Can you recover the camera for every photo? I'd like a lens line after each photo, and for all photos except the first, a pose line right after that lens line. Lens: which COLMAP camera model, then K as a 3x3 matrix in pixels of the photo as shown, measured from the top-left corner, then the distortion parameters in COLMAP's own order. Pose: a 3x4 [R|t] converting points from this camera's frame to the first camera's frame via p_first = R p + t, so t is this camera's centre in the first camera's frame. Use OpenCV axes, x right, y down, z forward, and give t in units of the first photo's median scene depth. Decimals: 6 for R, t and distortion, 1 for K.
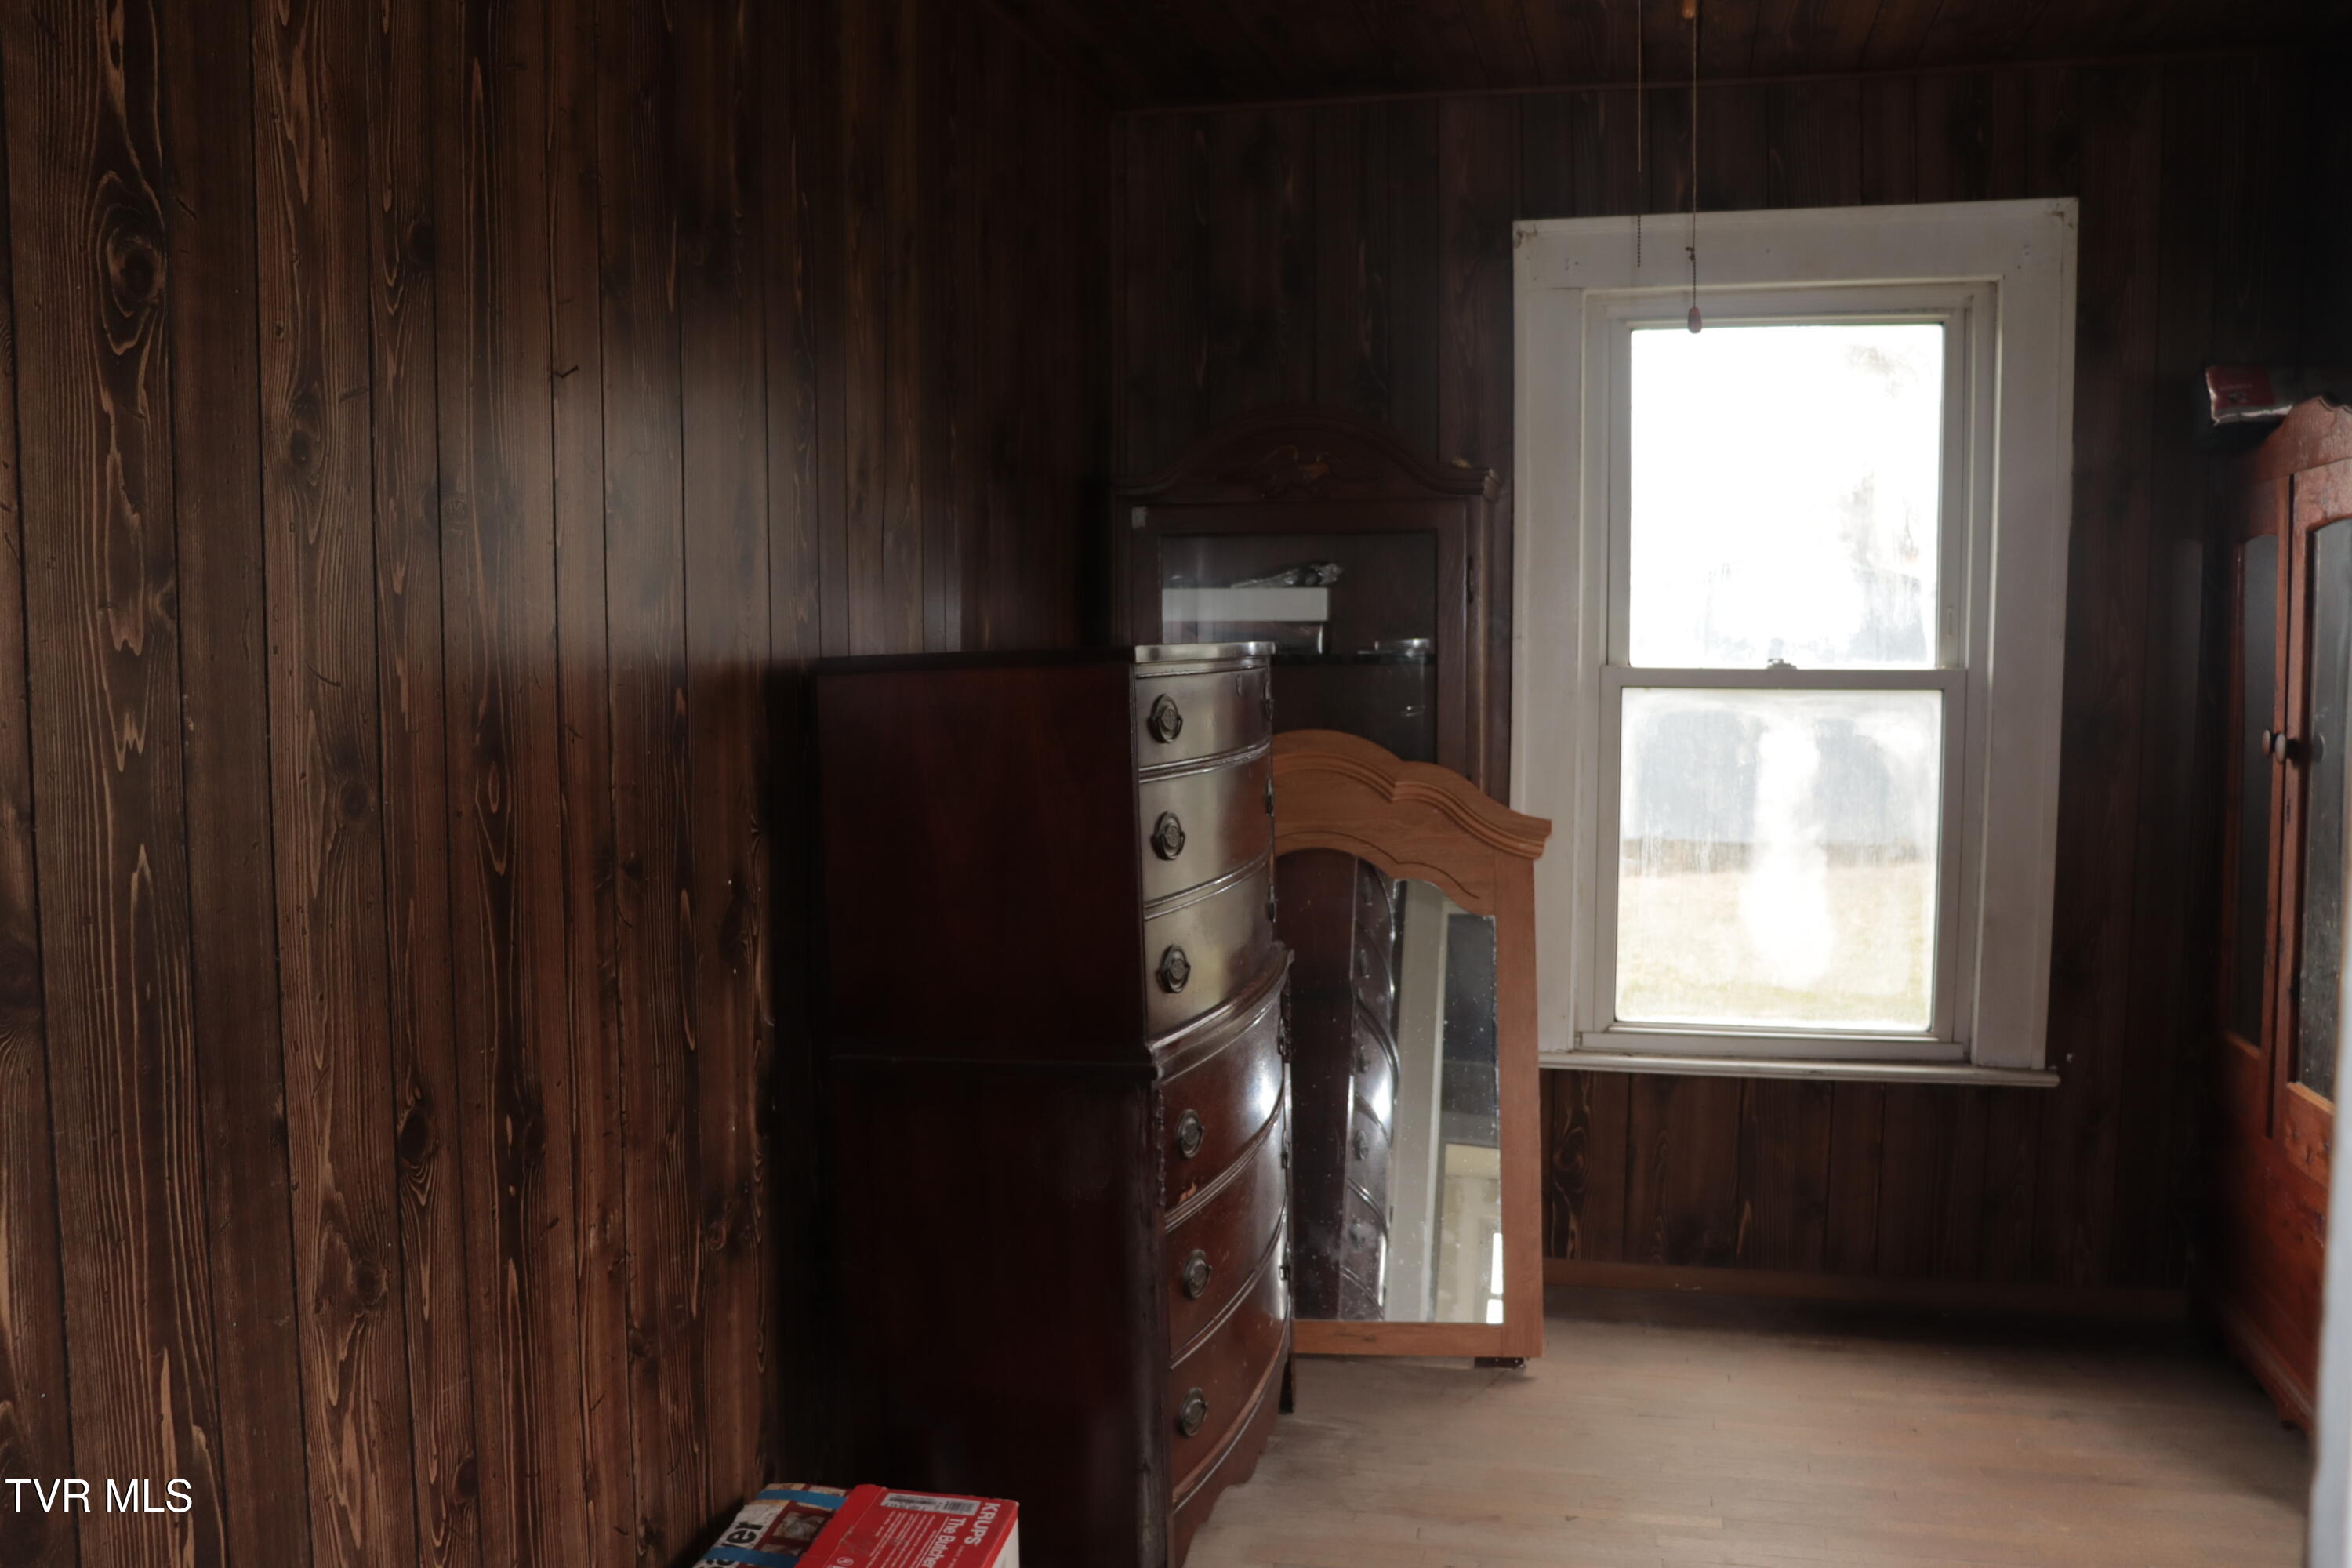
lens RADIAL K [[1931.8, 0, 1176.0], [0, 1931.8, 784.0], [0, 0, 1]] dist [-0.195147, 0.155095]
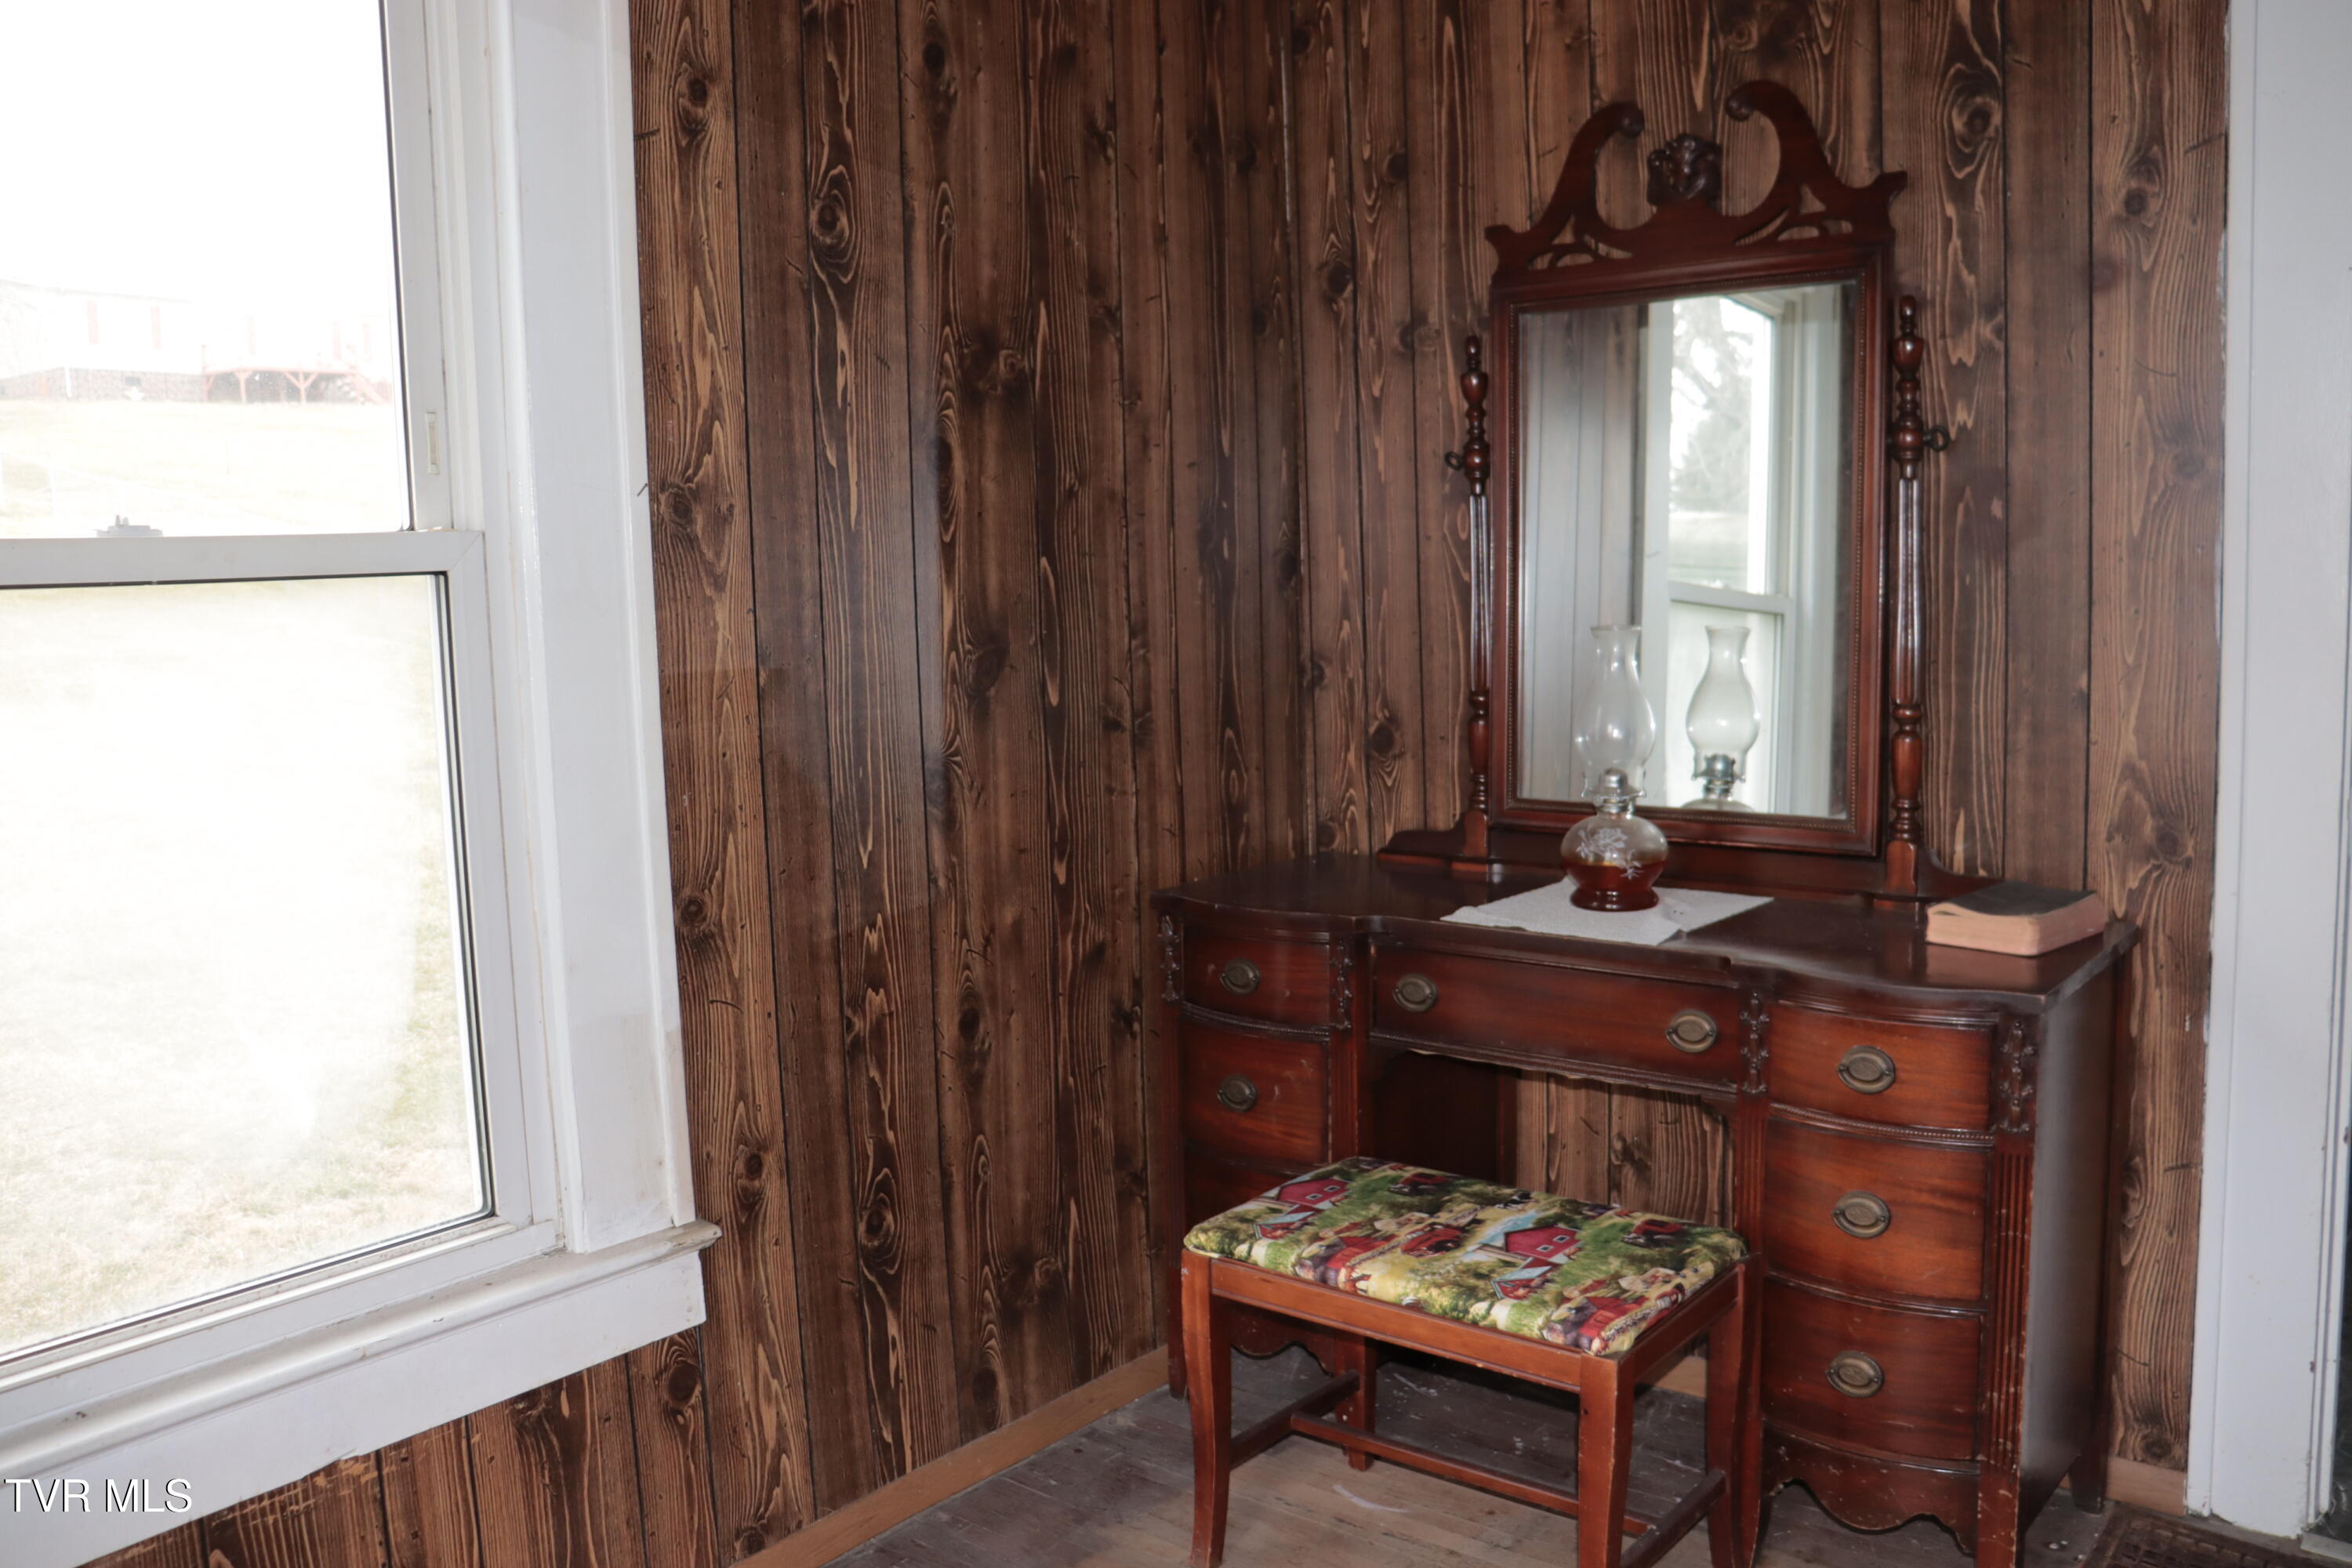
lens RADIAL K [[1931.8, 0, 1176.0], [0, 1931.8, 784.0], [0, 0, 1]] dist [-0.195147, 0.155095]
pose [[-0.411010, 0.121513, -0.903496, 1.102214], [-0.023490, 0.989336, 0.143744, 0.065472], [0.911328, 0.080303, -0.403772, 0.963620]]
